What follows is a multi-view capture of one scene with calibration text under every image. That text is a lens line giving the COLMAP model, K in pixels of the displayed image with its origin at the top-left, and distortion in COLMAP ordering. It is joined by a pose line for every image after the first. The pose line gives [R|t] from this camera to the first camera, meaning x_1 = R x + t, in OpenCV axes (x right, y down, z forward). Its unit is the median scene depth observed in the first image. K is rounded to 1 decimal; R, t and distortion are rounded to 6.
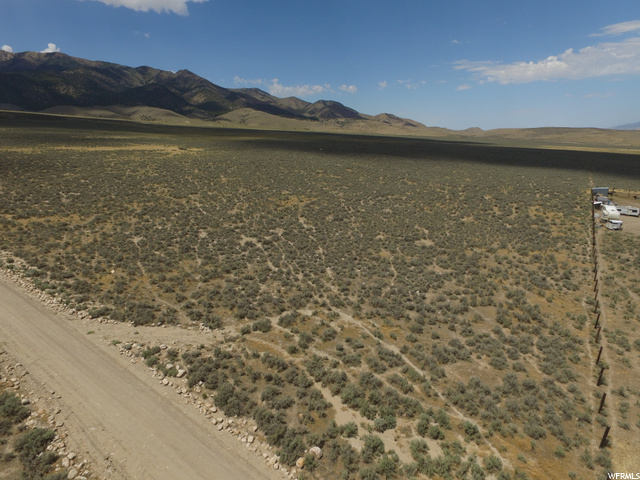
lens RADIAL K [[370.8, 0, 322.8], [0, 370.8, 243.3], [0, 0, 1]] dist [0.000250, 0.001741]
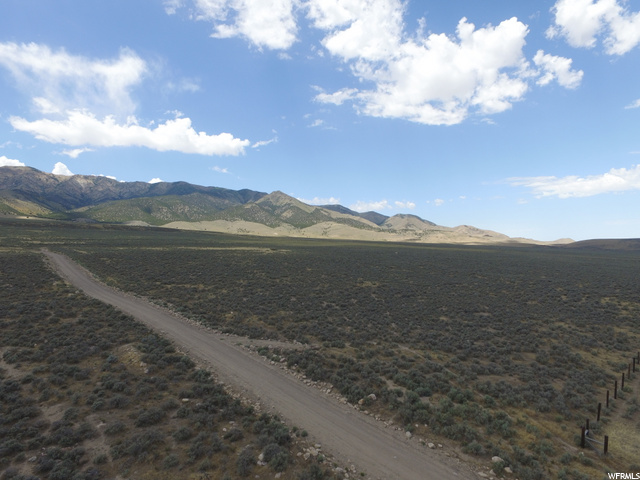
lens RADIAL K [[370.8, 0, 322.8], [0, 370.8, 243.3], [0, 0, 1]] dist [0.000250, 0.001741]
pose [[0.978663, -0.000114, -0.205470, 0.052150], [-0.058876, 0.957912, -0.280960, 0.223926], [0.196854, 0.287063, 0.937466, -0.337679]]
